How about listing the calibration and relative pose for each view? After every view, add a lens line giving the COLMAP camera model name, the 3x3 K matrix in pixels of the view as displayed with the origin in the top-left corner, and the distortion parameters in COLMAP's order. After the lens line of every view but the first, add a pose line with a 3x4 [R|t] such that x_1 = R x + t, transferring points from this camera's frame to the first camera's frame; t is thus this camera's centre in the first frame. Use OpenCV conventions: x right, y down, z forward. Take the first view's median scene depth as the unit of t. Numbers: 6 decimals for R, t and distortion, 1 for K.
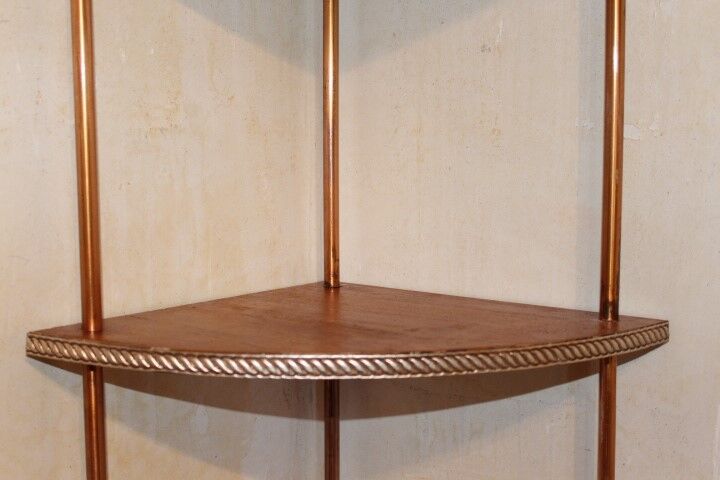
lens RADIAL K [[996.6, 0, 349.7], [0, 996.6, 259.4], [0, 0, 1]] dist [0.004050, 0.000000]
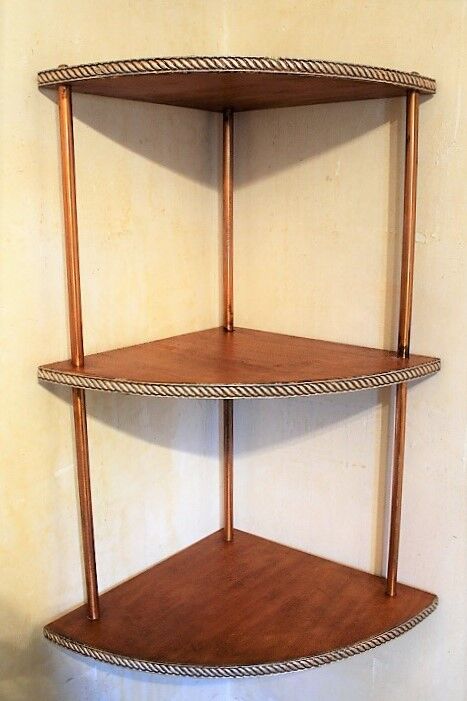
lens RADIAL K [[700.8, 0, 233.5], [0, 700.8, 350.3], [0, 0, 1]] dist [-0.075392, 0.000000]
pose [[0.999845, 0.004390, -0.017076, 0.009828], [-0.002723, 0.995336, 0.096435, -0.054291], [0.017420, -0.096373, 0.995193, -0.098082]]
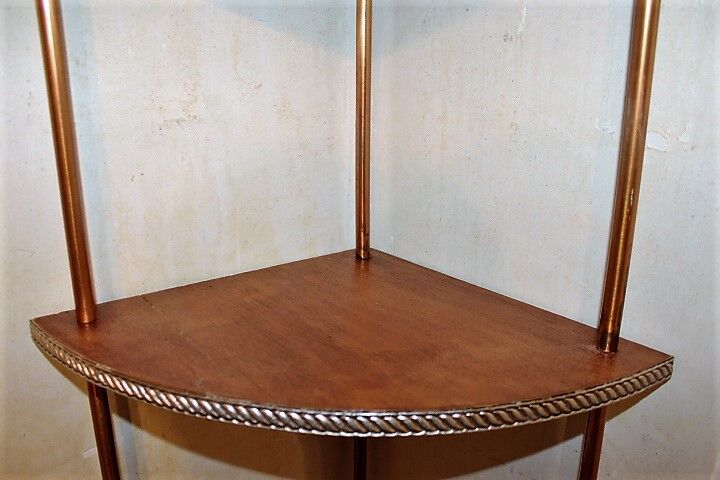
lens RADIAL K [[599.4, 0, 355.4], [0, 599.4, 252.0], [0, 0, 1]] dist [-0.097676, 0.023632]
pose [[0.972170, 0.072488, -0.222782, 0.141623], [-0.034881, 0.985115, 0.168320, -0.104831], [0.231667, -0.155865, 0.960227, 0.418429]]
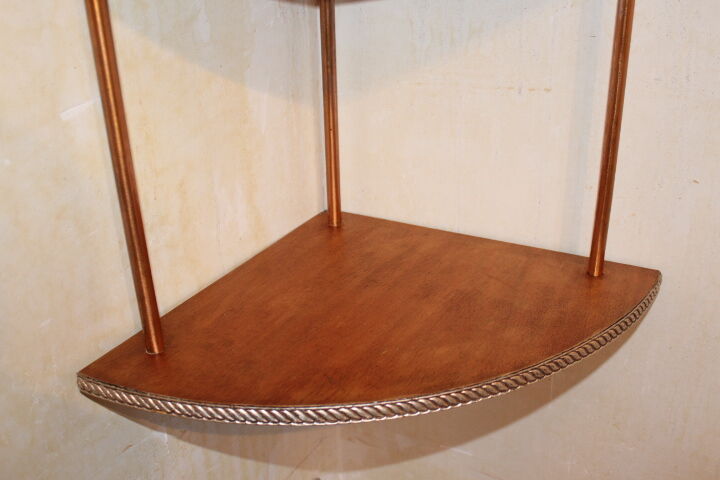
lens RADIAL K [[767.4, 0, 359.6], [0, 767.4, 239.1], [0, 0, 1]] dist [-0.051046, 0.000000]
pose [[0.990968, -0.077594, 0.109370, -0.102607], [0.038563, 0.946033, 0.321768, 0.133585], [-0.128434, -0.314644, 0.940481, 0.245613]]
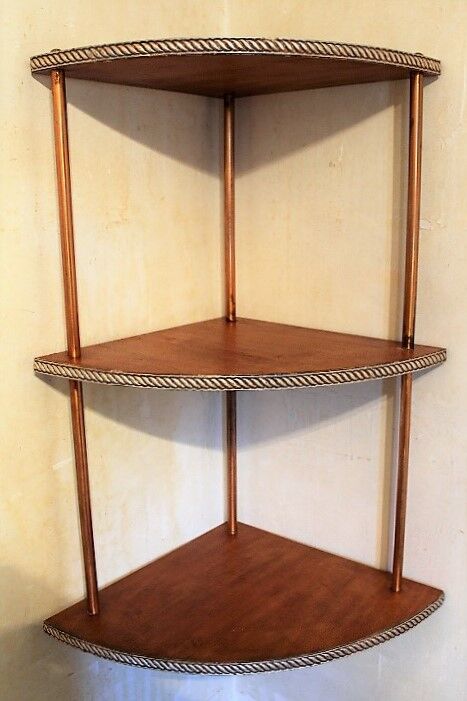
lens RADIAL K [[700.8, 0, 233.4], [0, 700.8, 350.6], [0, 0, 1]] dist [-0.075392, 0.000000]
pose [[0.999303, 0.001496, -0.037295, 0.029912], [0.002585, 0.994021, 0.109155, -0.051181], [0.037236, -0.109175, 0.993325, -0.074869]]
